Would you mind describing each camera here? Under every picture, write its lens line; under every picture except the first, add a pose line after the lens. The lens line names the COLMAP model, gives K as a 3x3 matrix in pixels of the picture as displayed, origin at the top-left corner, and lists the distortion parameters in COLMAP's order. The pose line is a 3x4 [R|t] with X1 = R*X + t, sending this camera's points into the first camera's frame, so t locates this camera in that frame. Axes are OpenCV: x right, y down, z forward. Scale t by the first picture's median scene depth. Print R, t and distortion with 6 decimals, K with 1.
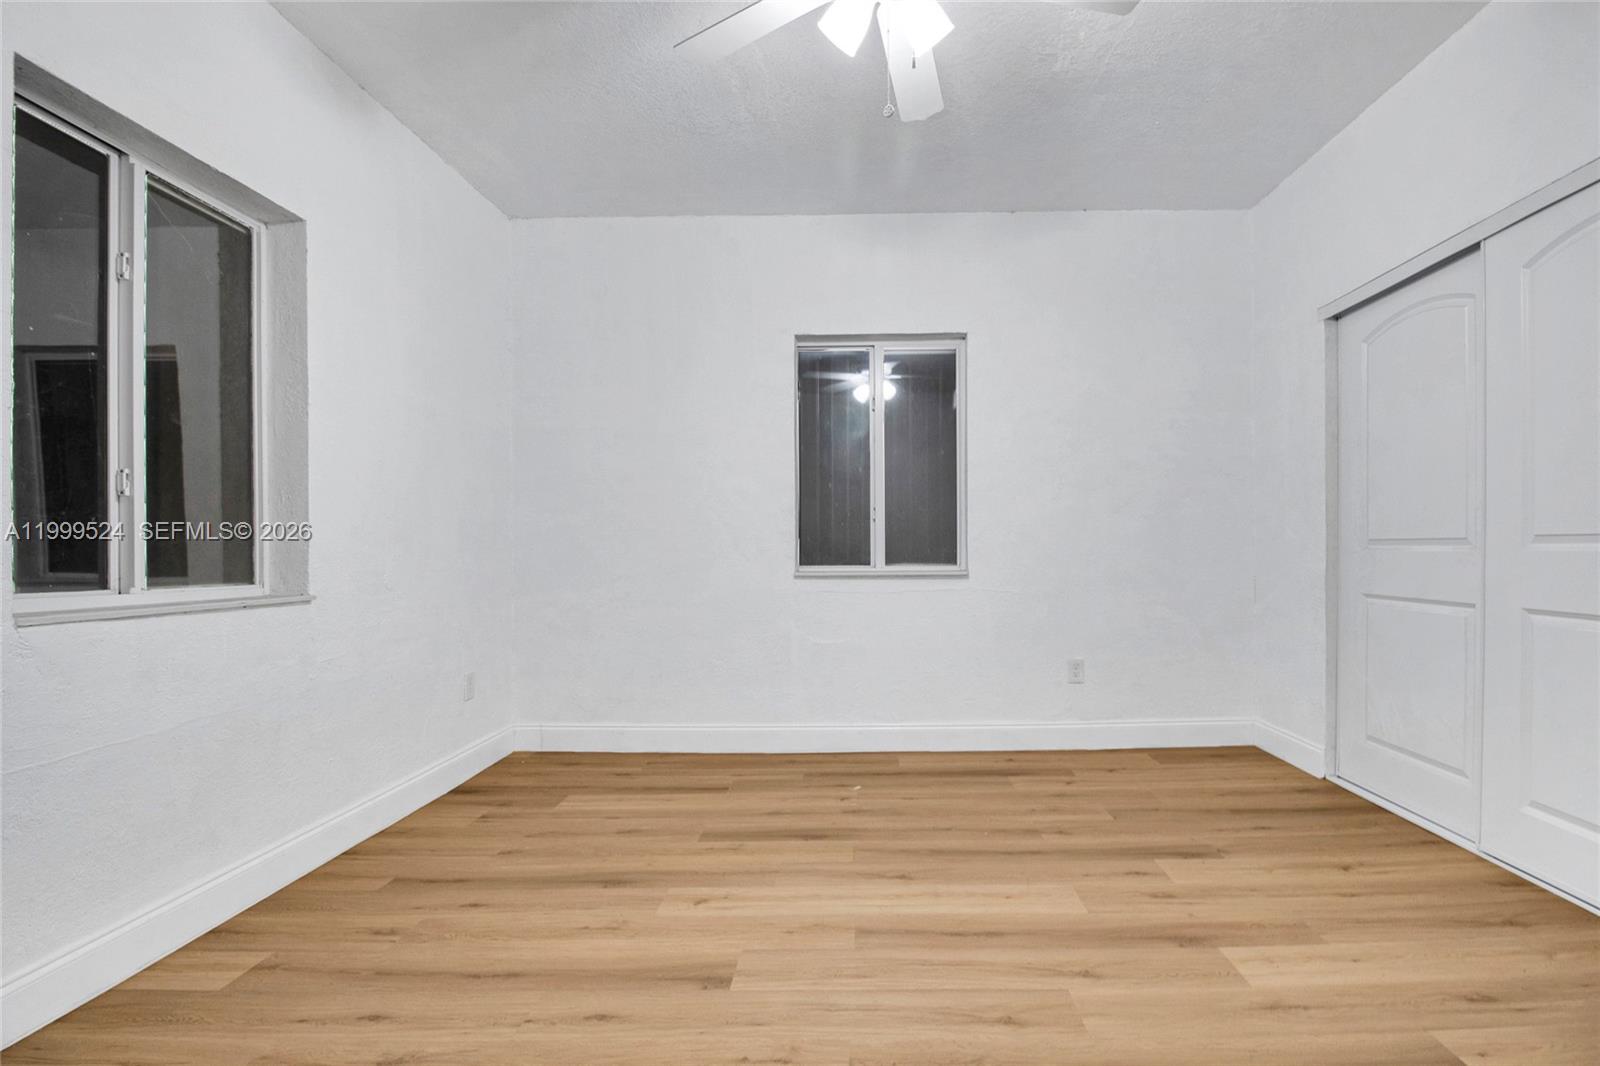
lens RADIAL K [[762.1, 0, 830.9], [0, 762.1, 564.5], [0, 0, 1]] dist [-0.002335, -0.014202]
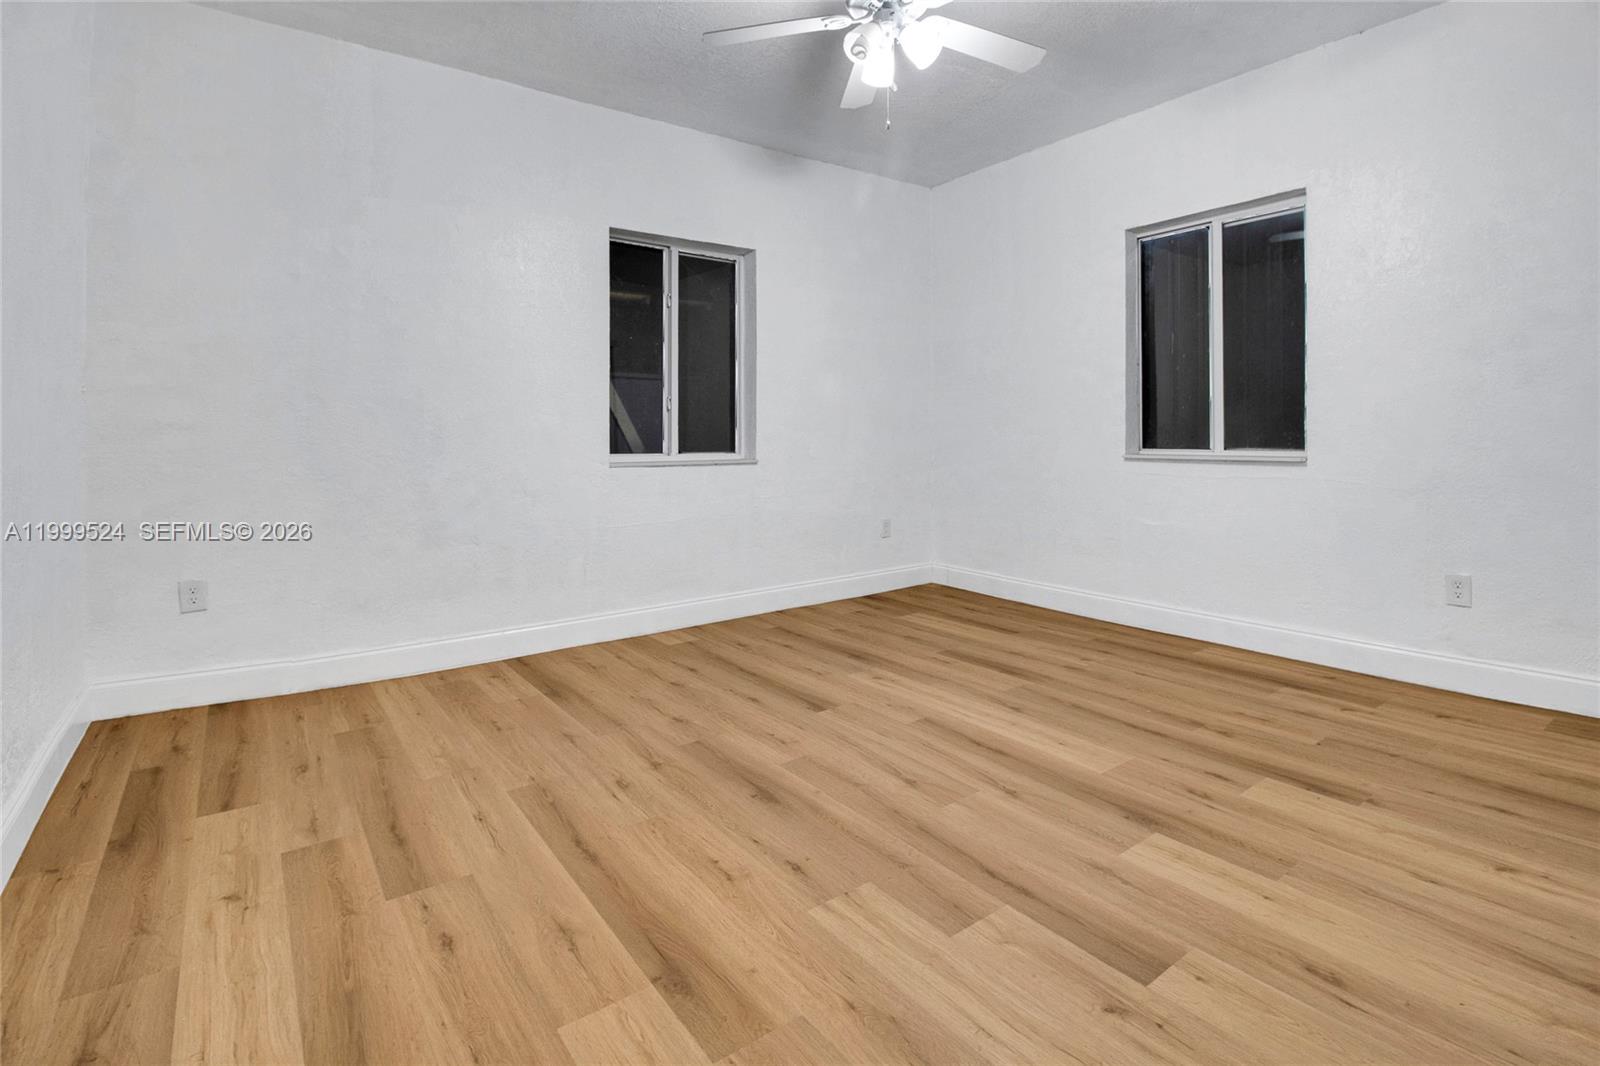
lens RADIAL K [[761.8, 0, 818.3], [0, 761.8, 453.8], [0, 0, 1]] dist [0.001228, -0.011507]
pose [[0.607950, 0.020771, -0.793703, 0.751192], [-0.011955, 0.999784, 0.017007, -0.005563], [0.793885, -0.000851, 0.608067, 0.024513]]
